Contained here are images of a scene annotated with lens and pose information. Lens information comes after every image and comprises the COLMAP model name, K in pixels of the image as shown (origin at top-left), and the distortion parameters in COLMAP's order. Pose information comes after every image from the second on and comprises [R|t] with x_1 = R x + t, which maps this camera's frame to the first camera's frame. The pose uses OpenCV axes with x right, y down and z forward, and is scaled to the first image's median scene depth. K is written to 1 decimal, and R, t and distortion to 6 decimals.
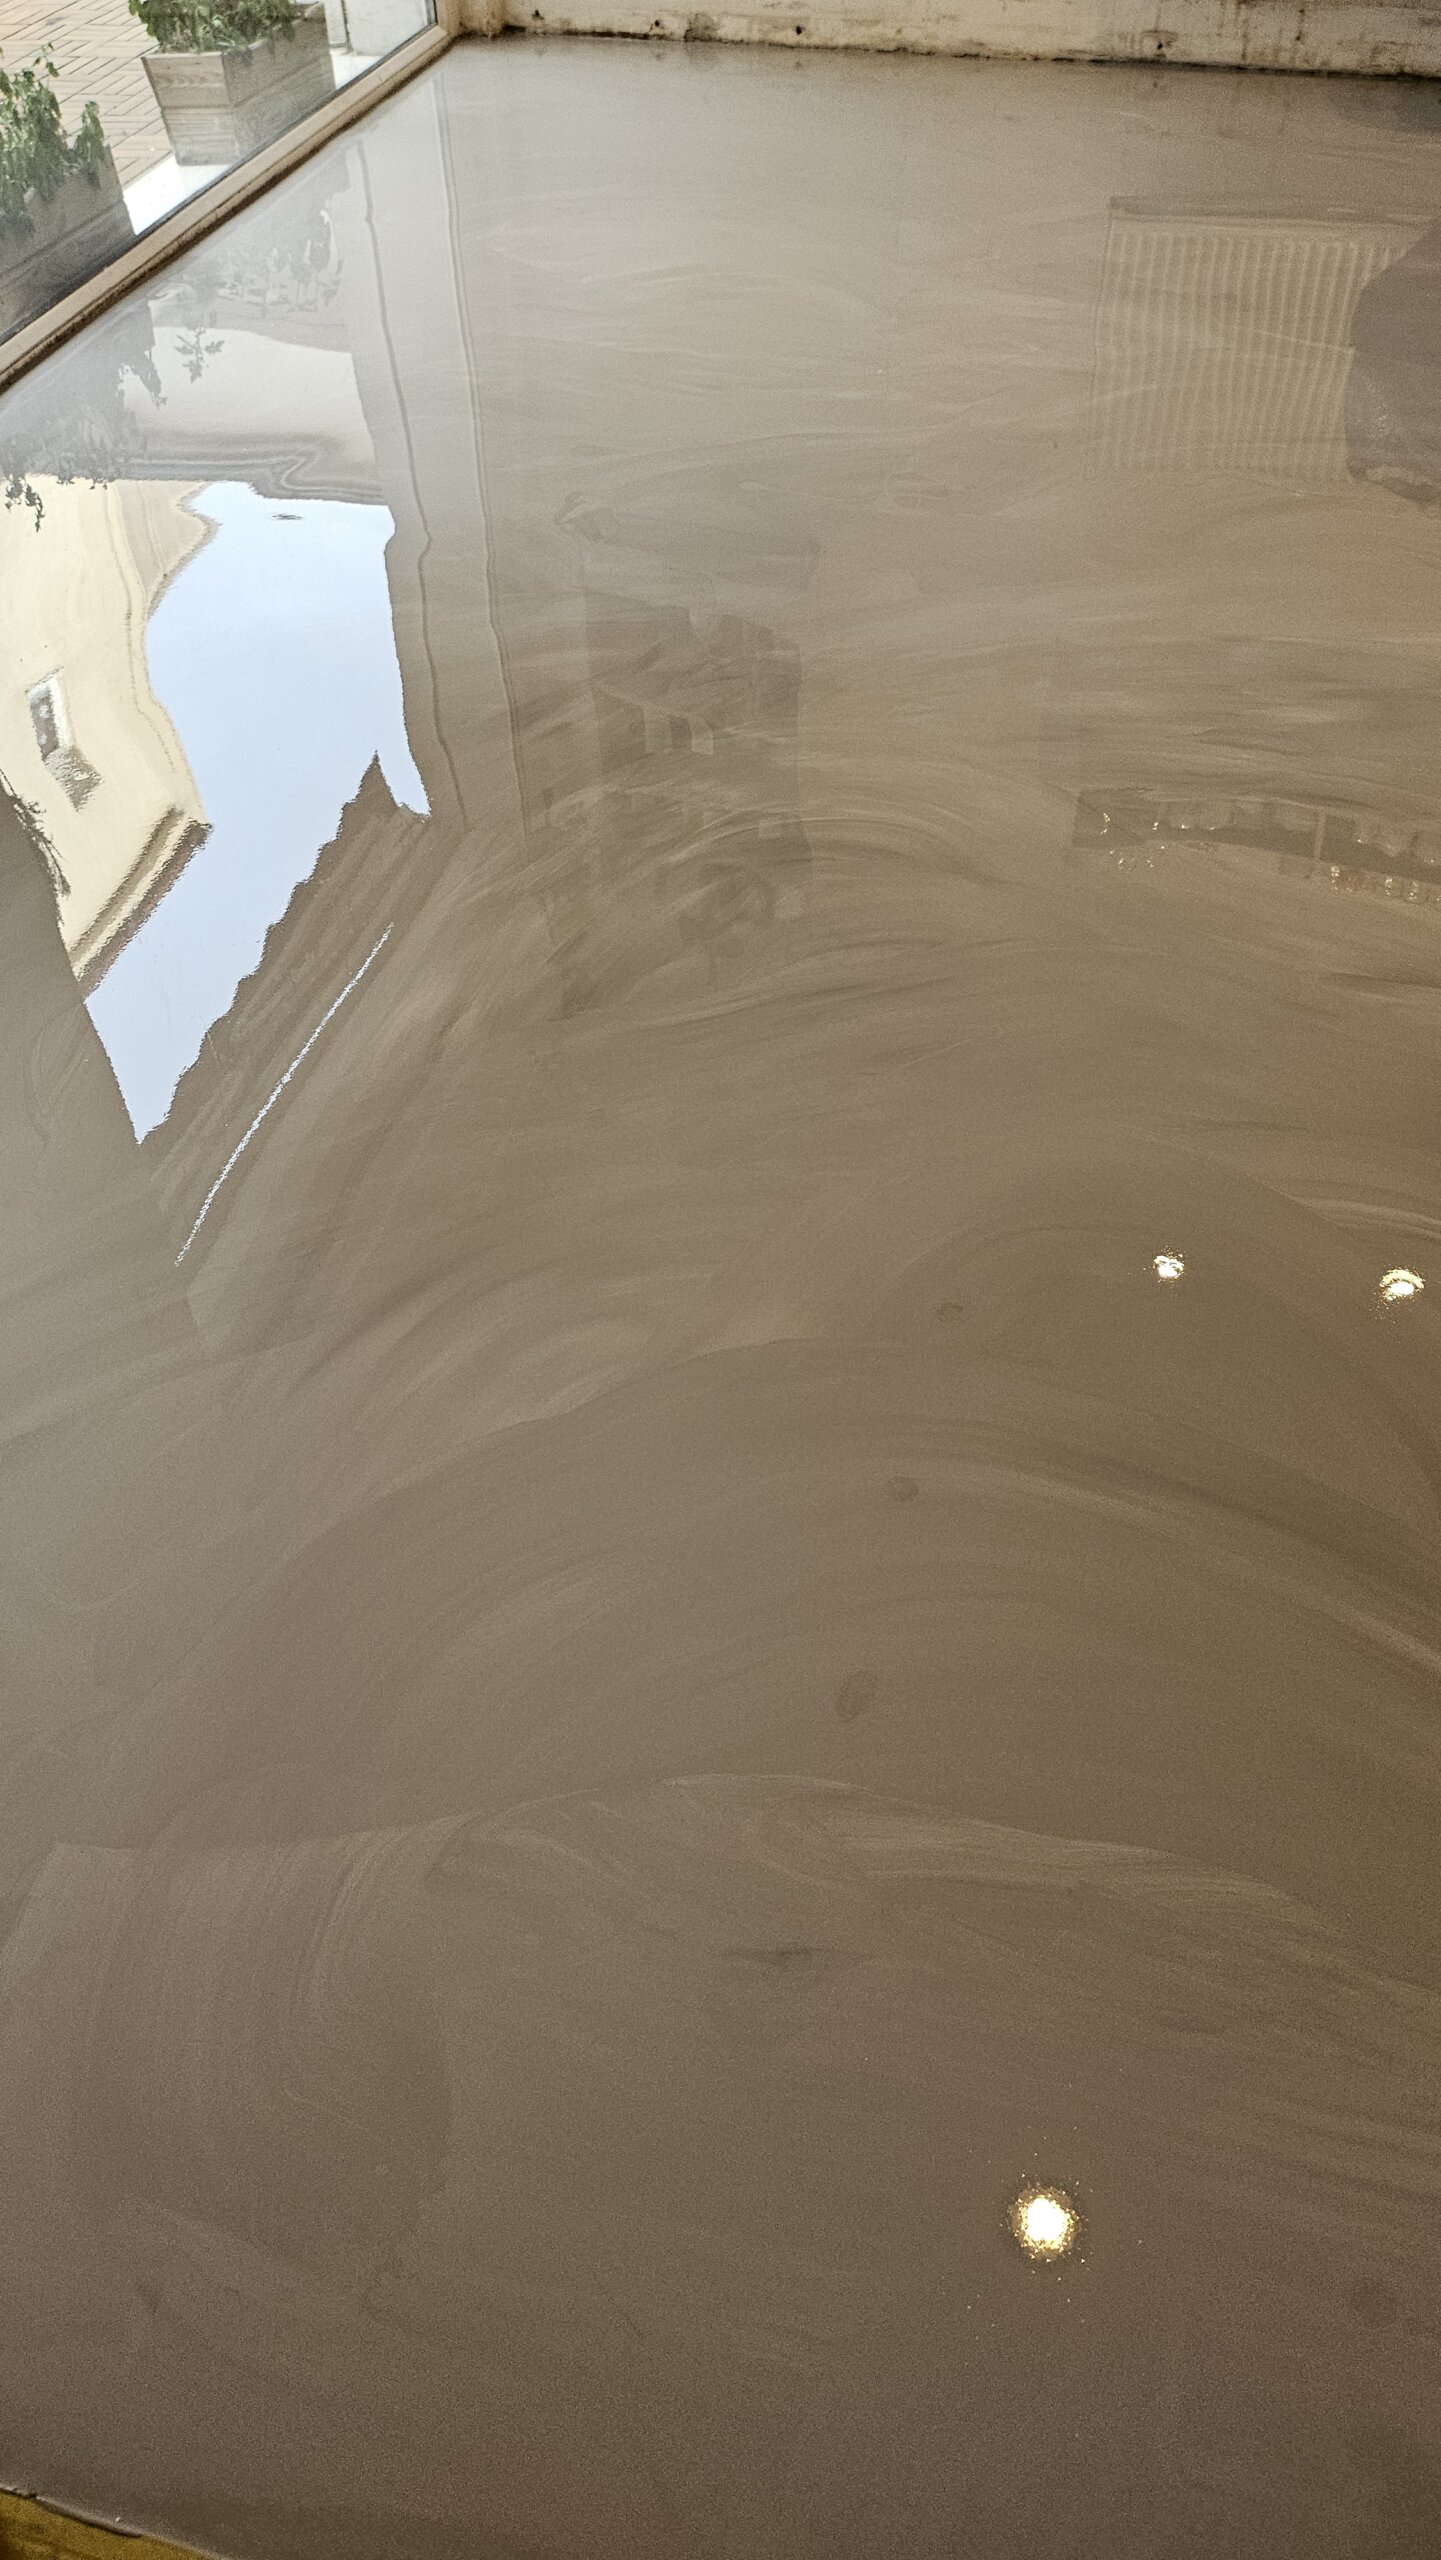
lens RADIAL K [[1797.7, 0, 720.5], [0, 1797.7, 1280.0], [0, 0, 1]] dist [0.023833, -0.002572]
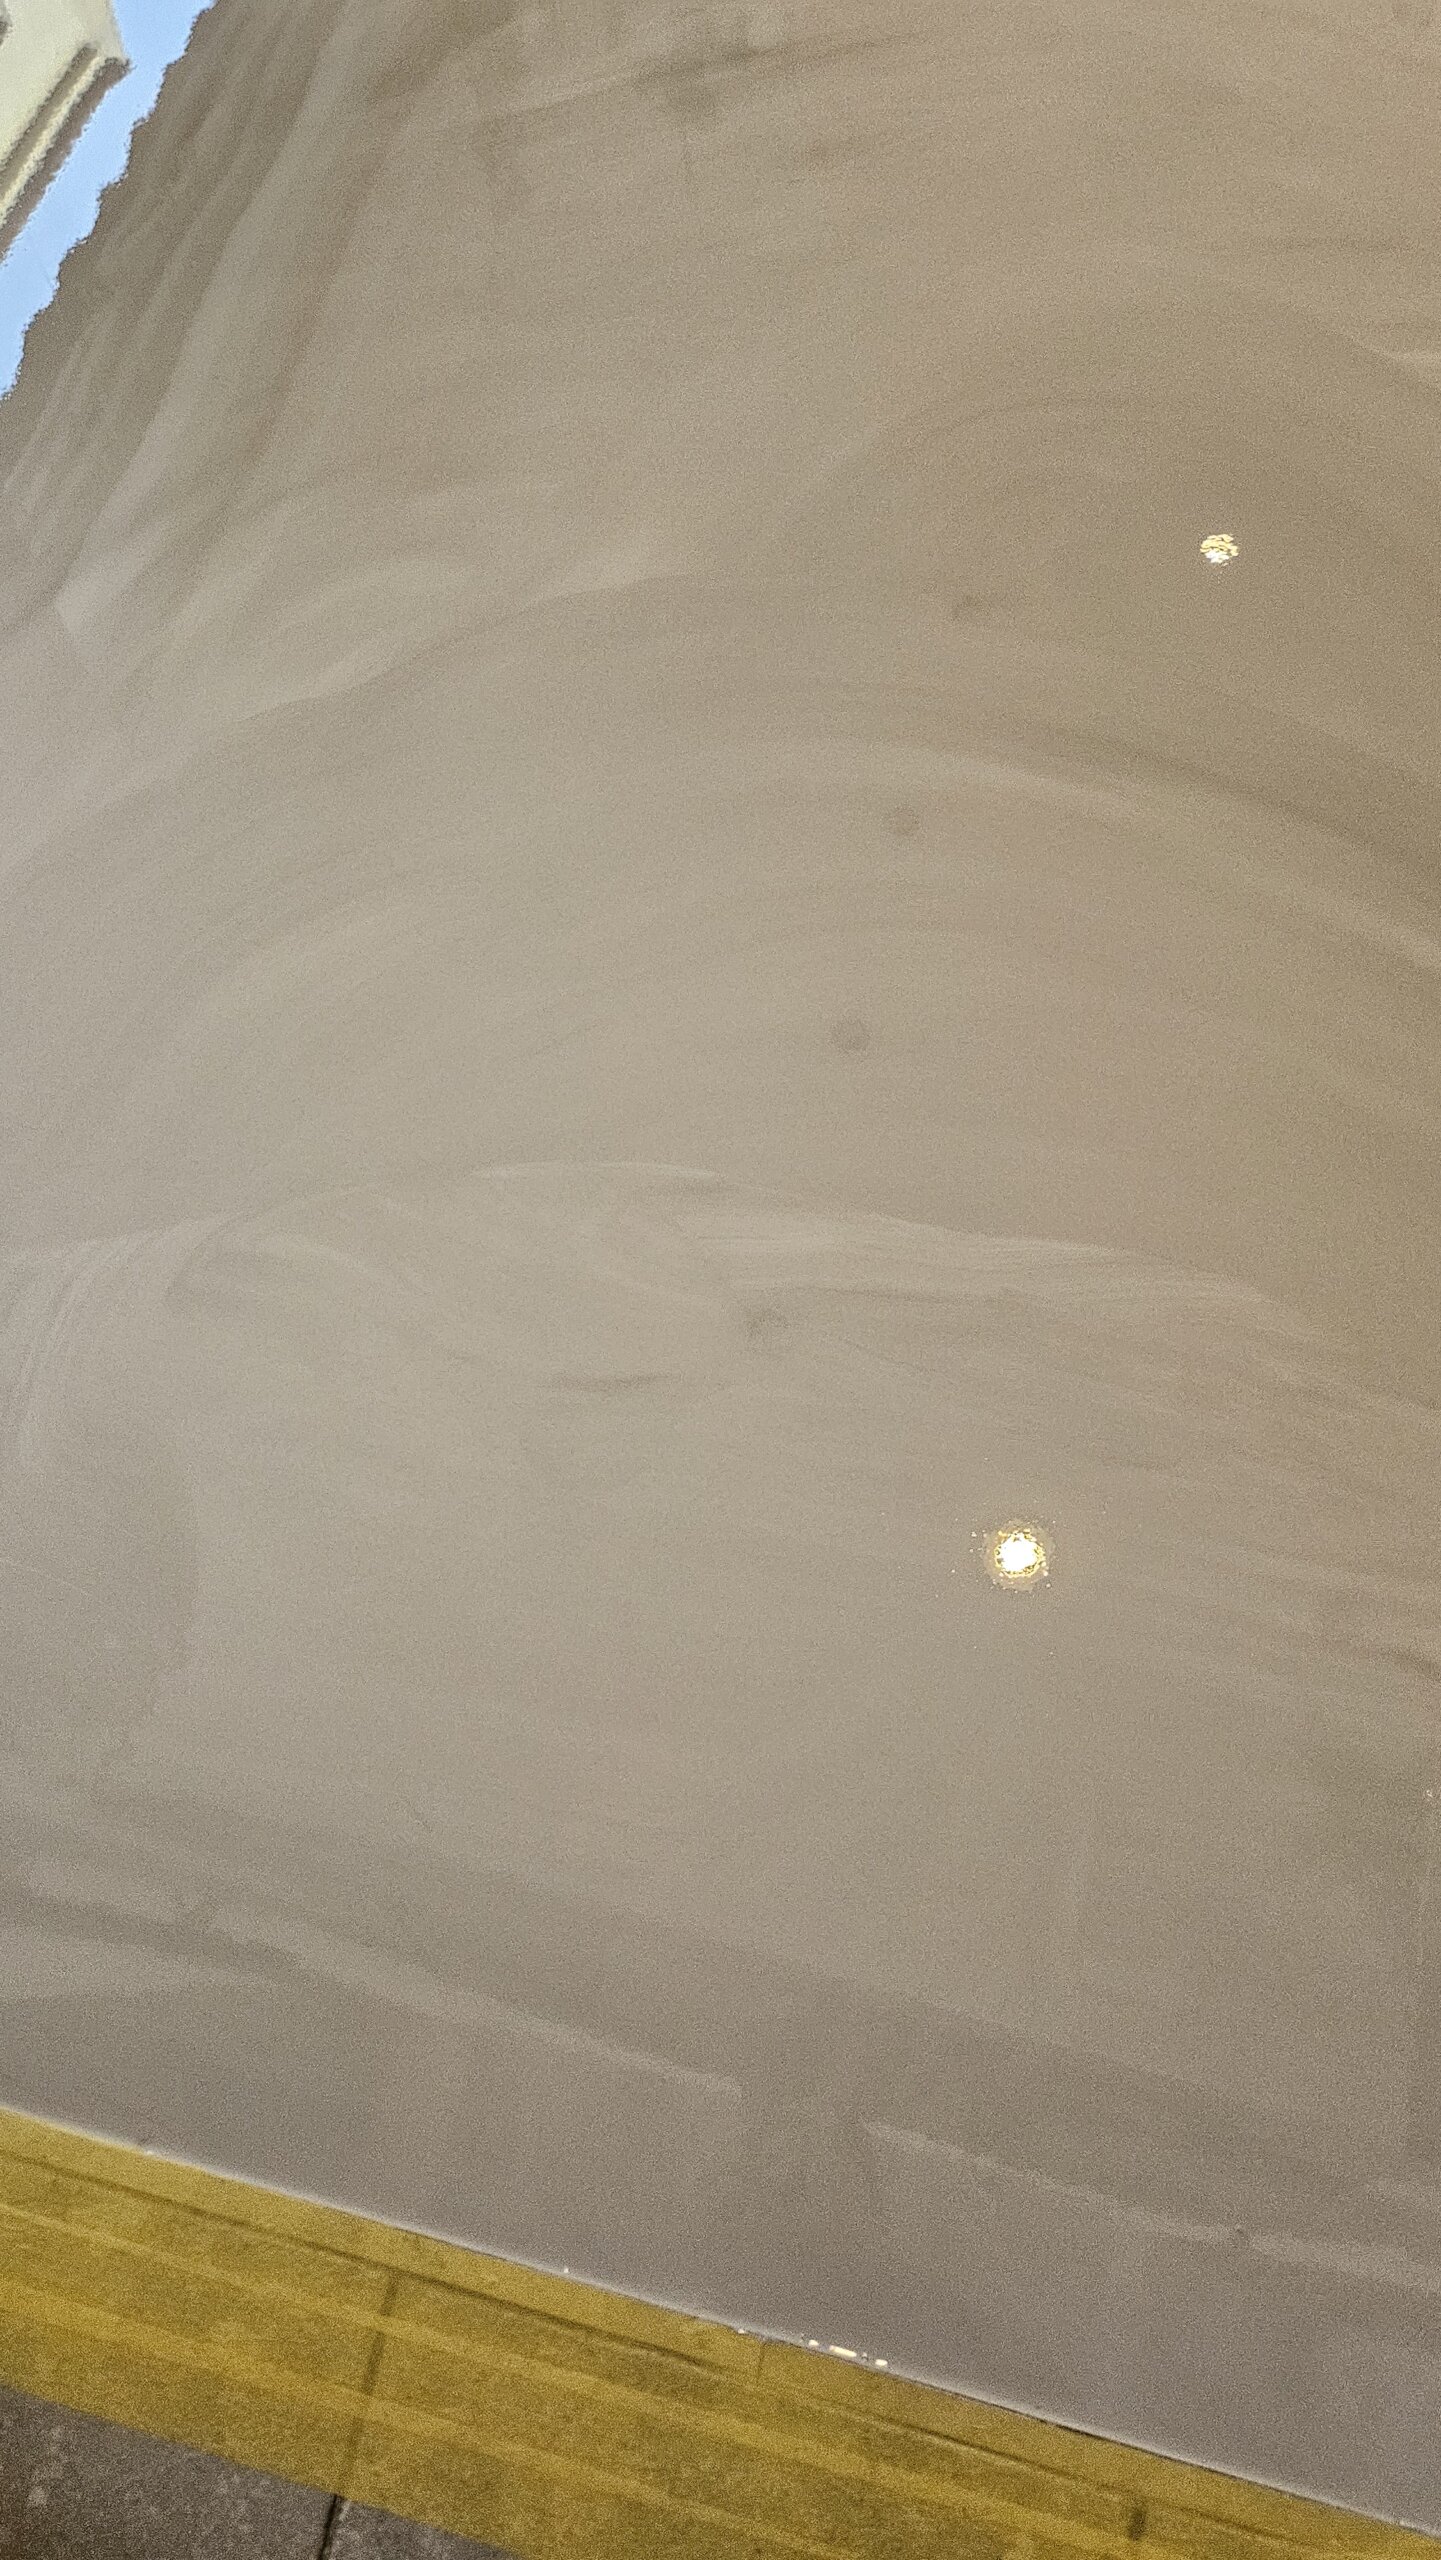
lens RADIAL K [[1797.7, 0, 720.5], [0, 1797.7, 1280.0], [0, 0, 1]] dist [0.023833, -0.002572]
pose [[0.999763, -0.012728, -0.017679, 0.043800], [0.018008, 0.939528, 0.342000, 0.029897], [0.012257, -0.342237, 0.939534, 0.130807]]
